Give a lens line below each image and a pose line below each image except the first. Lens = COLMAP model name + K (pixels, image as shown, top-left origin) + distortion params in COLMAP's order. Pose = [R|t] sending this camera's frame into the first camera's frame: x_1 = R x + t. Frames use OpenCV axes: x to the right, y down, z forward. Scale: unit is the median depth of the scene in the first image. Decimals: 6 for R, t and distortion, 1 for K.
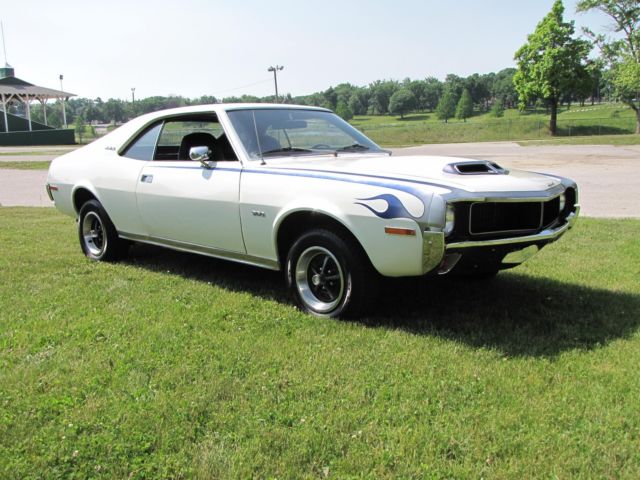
lens RADIAL K [[700.3, 0, 320.0], [0, 700.3, 240.0], [0, 0, 1]] dist [-0.158534, 0.295140]
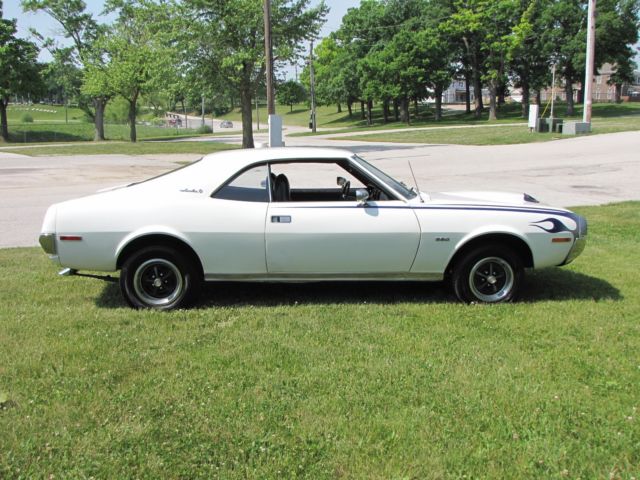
lens RADIAL K [[785.3, 0, 303.3], [0, 785.3, 238.5], [0, 0, 1]] dist [-0.151534, 0.512830]
pose [[0.624301, -0.090268, 0.775951, -0.251003], [0.100118, 0.994355, 0.035124, -0.020859], [-0.774742, 0.055759, 0.629814, 0.044966]]
